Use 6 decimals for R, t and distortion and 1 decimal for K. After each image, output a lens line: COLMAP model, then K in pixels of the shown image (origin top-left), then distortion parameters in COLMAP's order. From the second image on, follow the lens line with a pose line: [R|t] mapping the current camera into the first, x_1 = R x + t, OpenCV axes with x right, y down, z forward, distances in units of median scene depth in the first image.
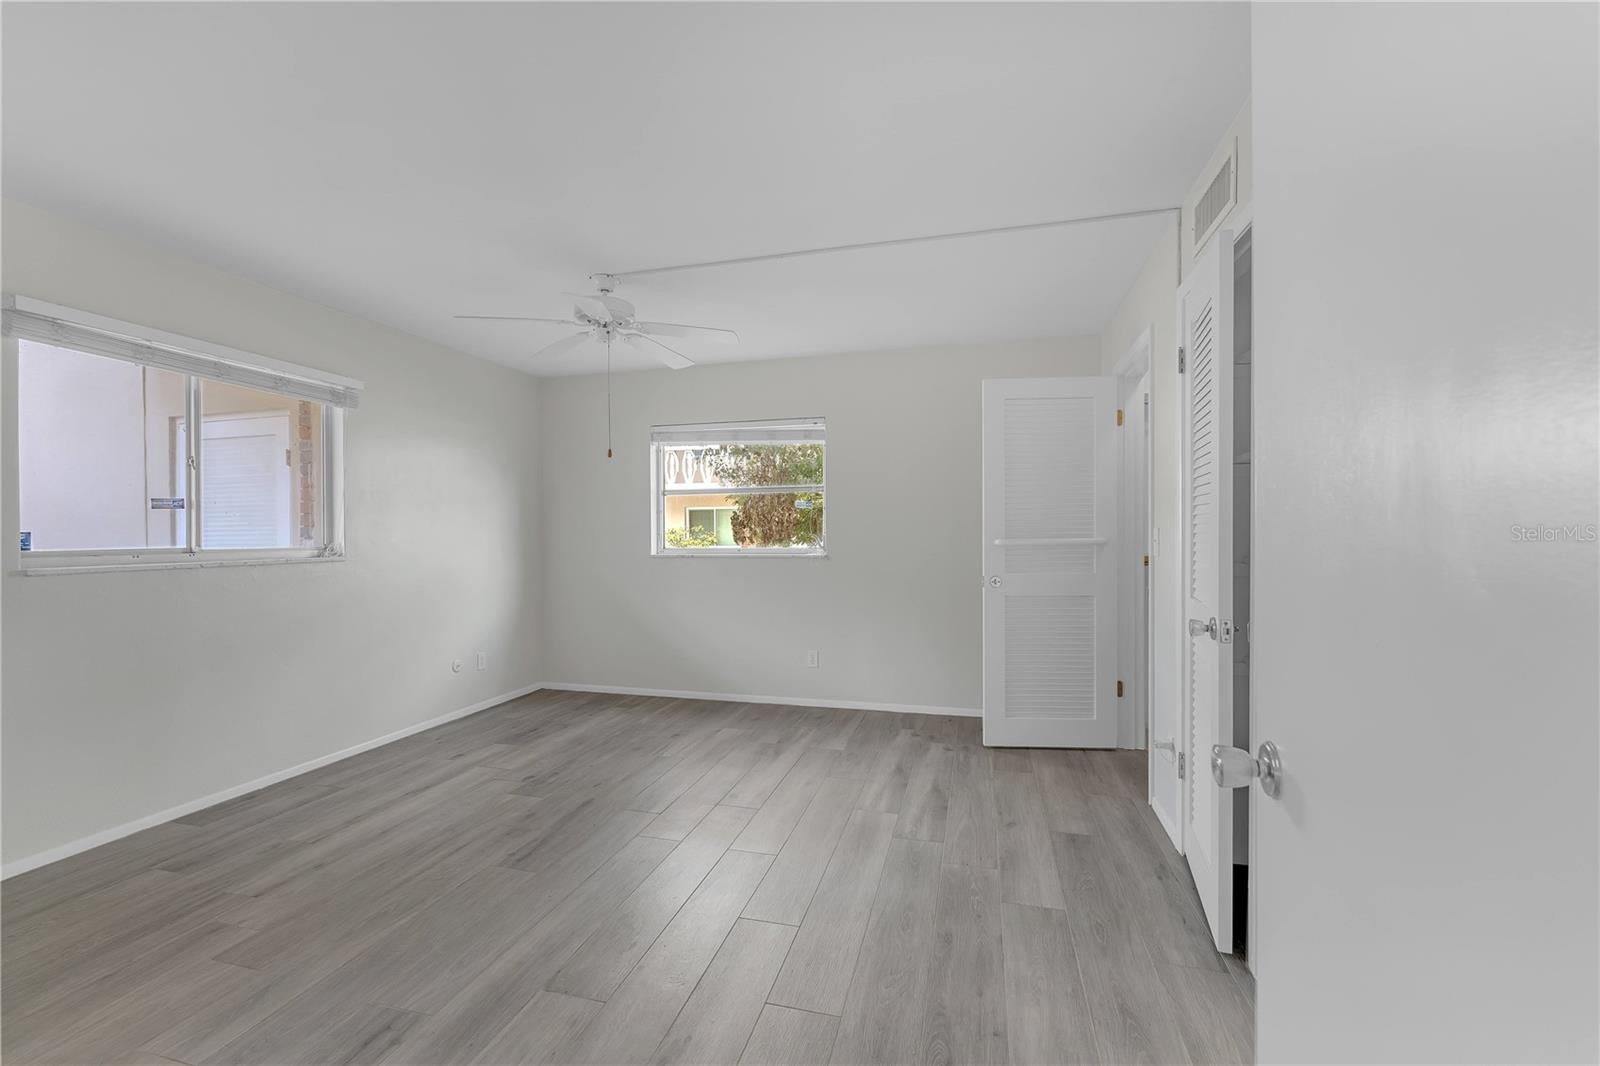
lens RADIAL K [[648.9, 0, 801.9], [0, 648.9, 532.4], [0, 0, 1]] dist [0.002212, 0.000298]
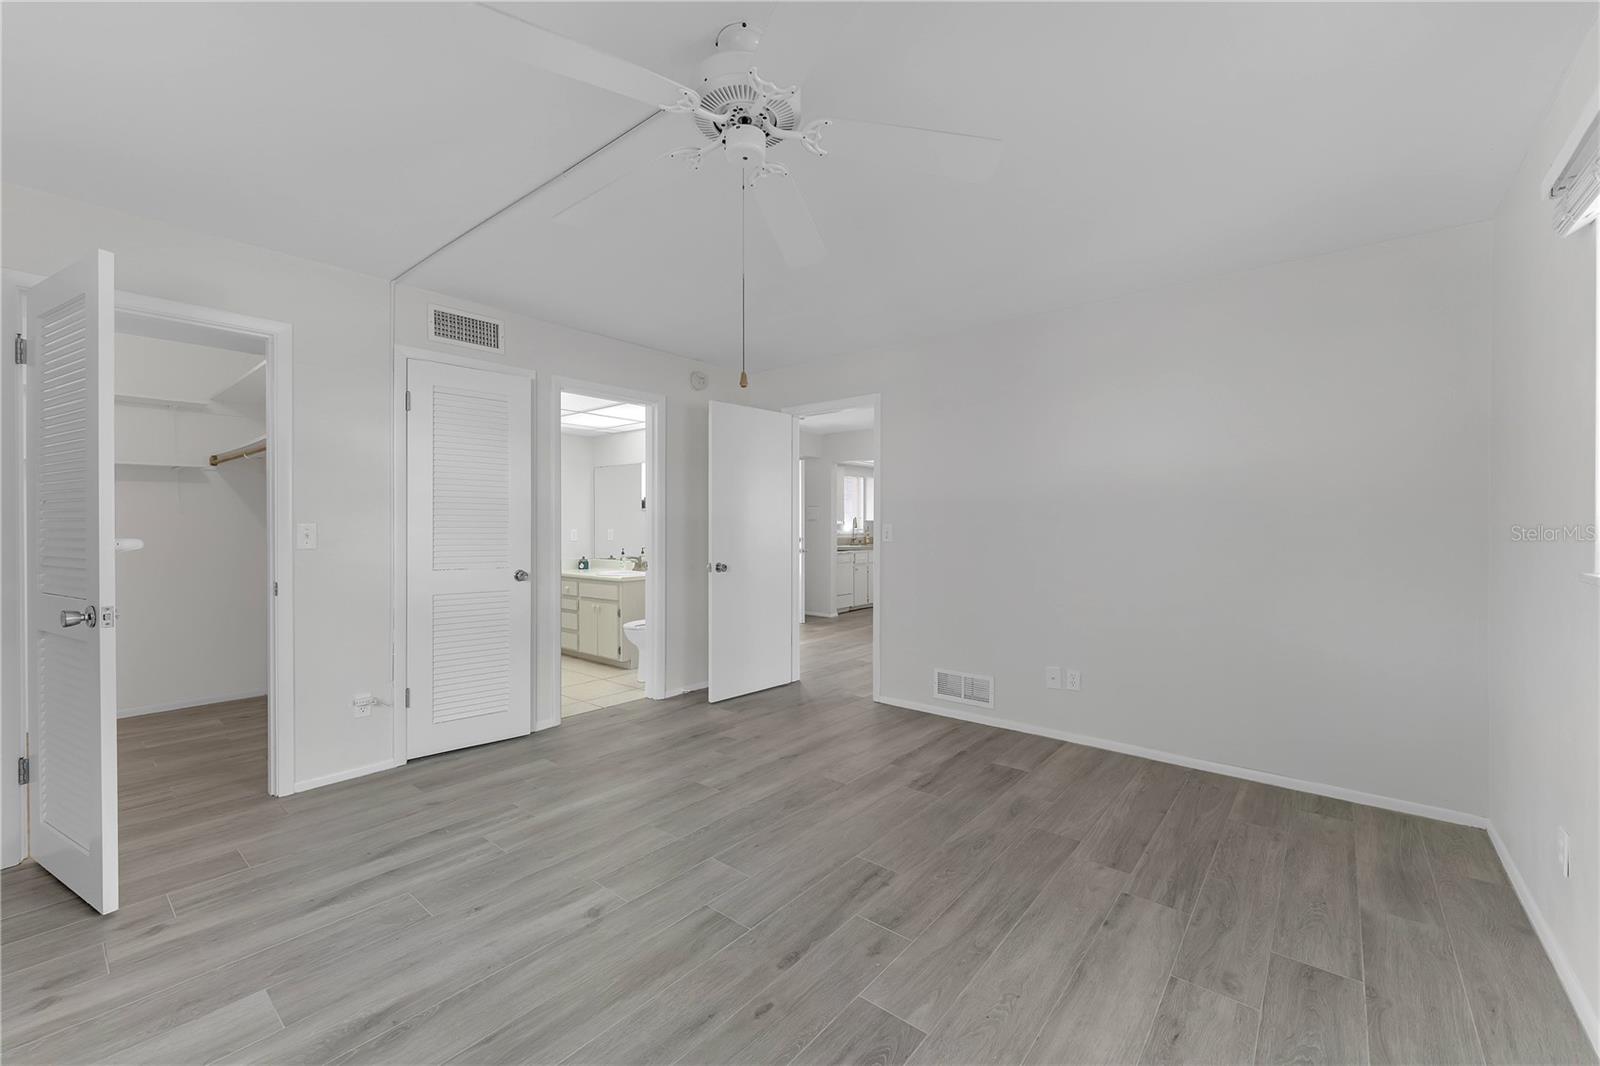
lens RADIAL K [[648.9, 0, 802.1], [0, 648.9, 531.8], [0, 0, 1]] dist [0.002212, 0.000298]
pose [[-0.912445, 0.002228, 0.409193, -0.662732], [0.006936, 0.999926, 0.010021, 0.003702], [-0.409140, 0.011982, -0.912393, 1.732623]]
